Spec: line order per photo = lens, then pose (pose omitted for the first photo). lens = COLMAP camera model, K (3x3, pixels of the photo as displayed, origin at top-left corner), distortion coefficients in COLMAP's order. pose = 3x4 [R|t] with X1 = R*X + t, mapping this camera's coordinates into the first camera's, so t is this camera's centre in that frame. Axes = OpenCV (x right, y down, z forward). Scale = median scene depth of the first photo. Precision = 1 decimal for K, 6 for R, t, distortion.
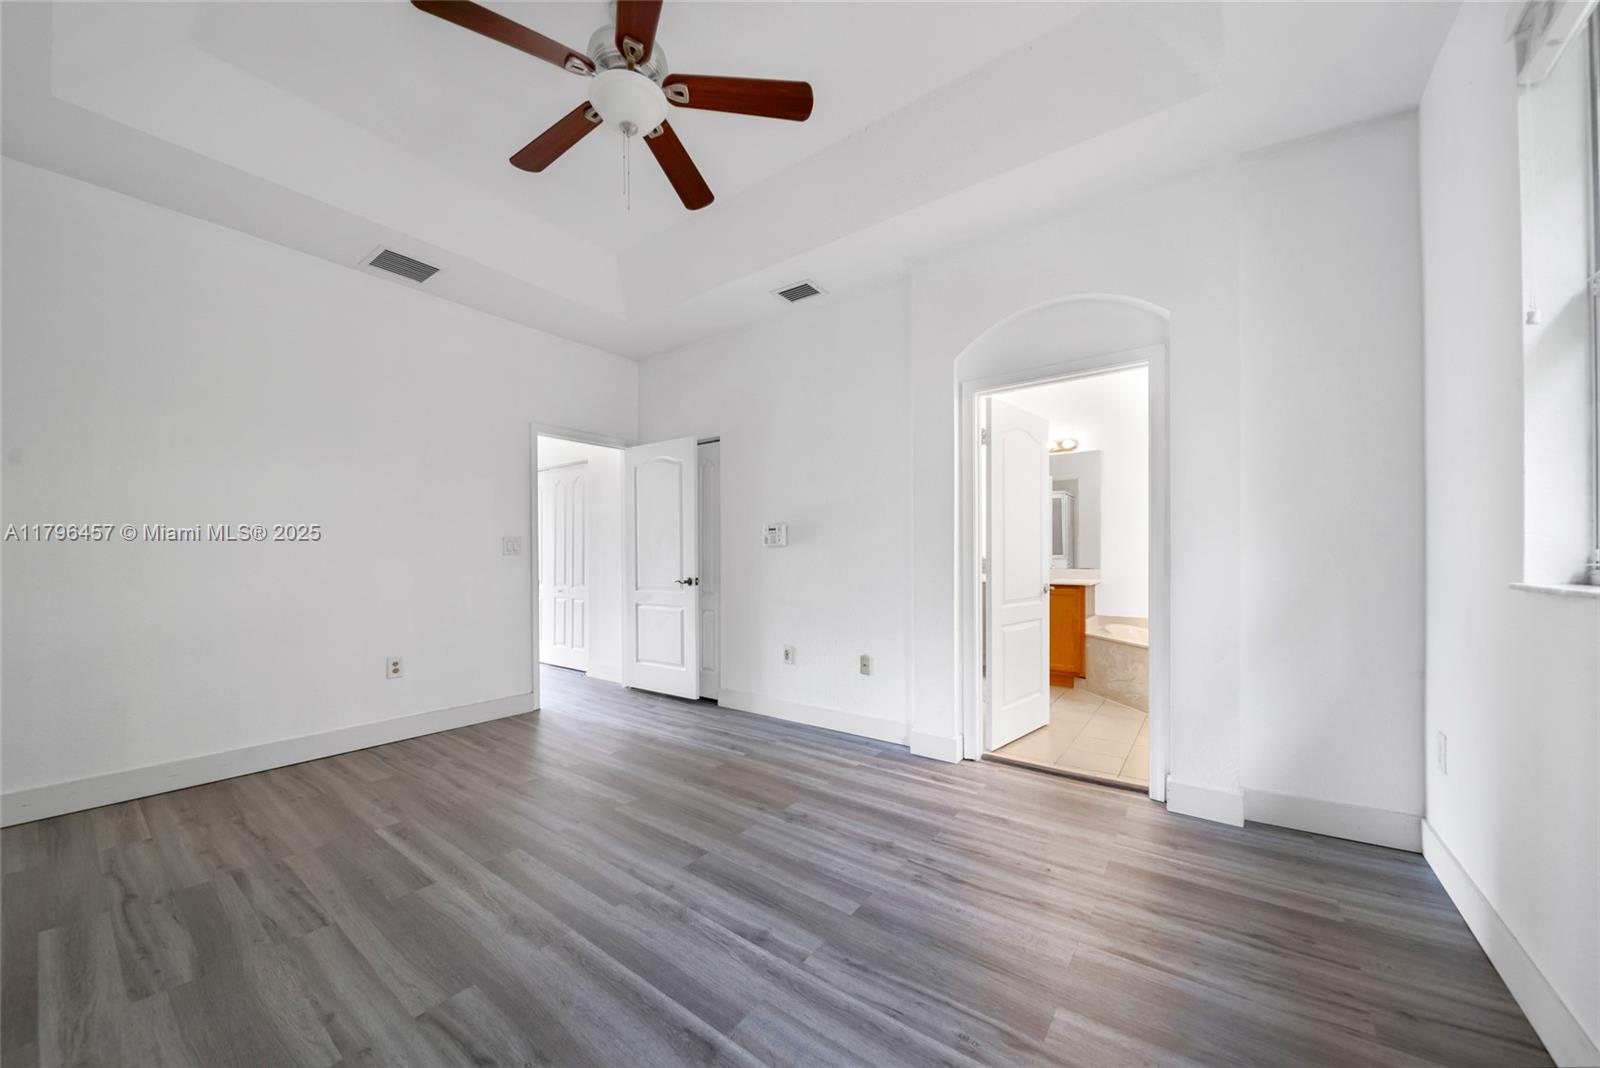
lens RADIAL K [[588.6, 0, 744.3], [0, 588.6, 551.7], [0, 0, 1]] dist [-0.002921, -0.000351]
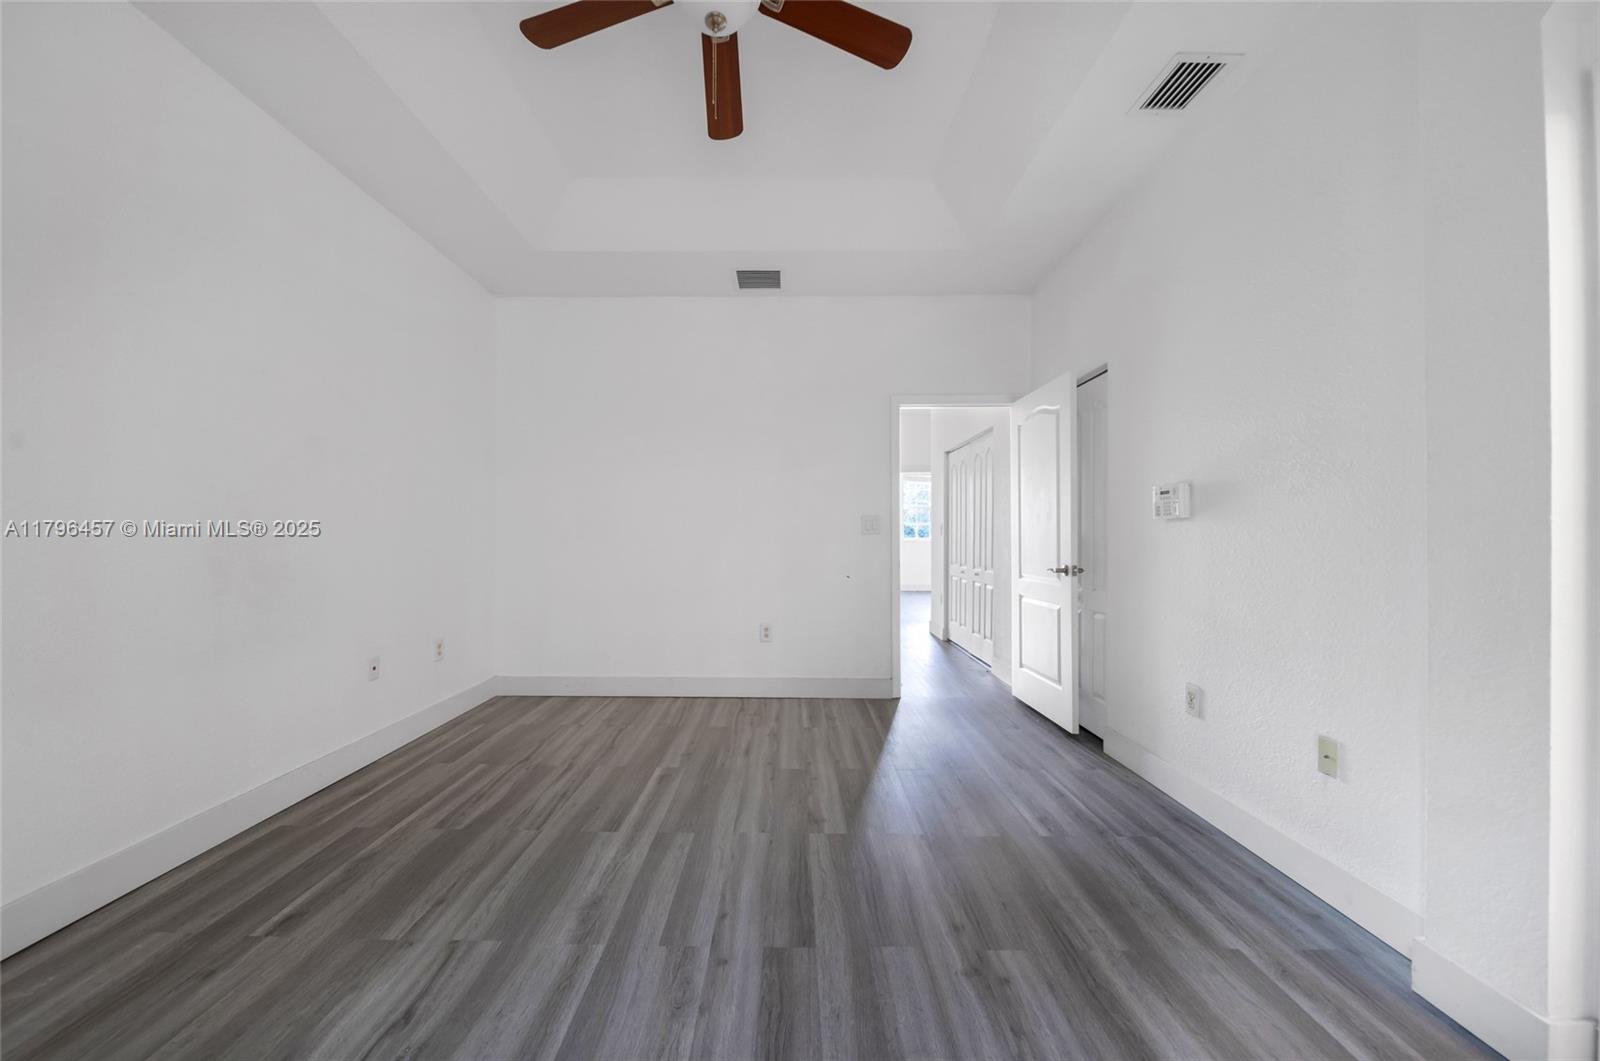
lens RADIAL K [[568.1, 0, 793.6], [0, 568.1, 531.1], [0, 0, 1]] dist [0.000298, -0.000251]
pose [[0.619362, -0.005191, -0.785088, 0.318118], [0.003777, 0.999986, -0.003633, 0.004003], [0.785096, -0.000715, 0.619373, 0.372483]]
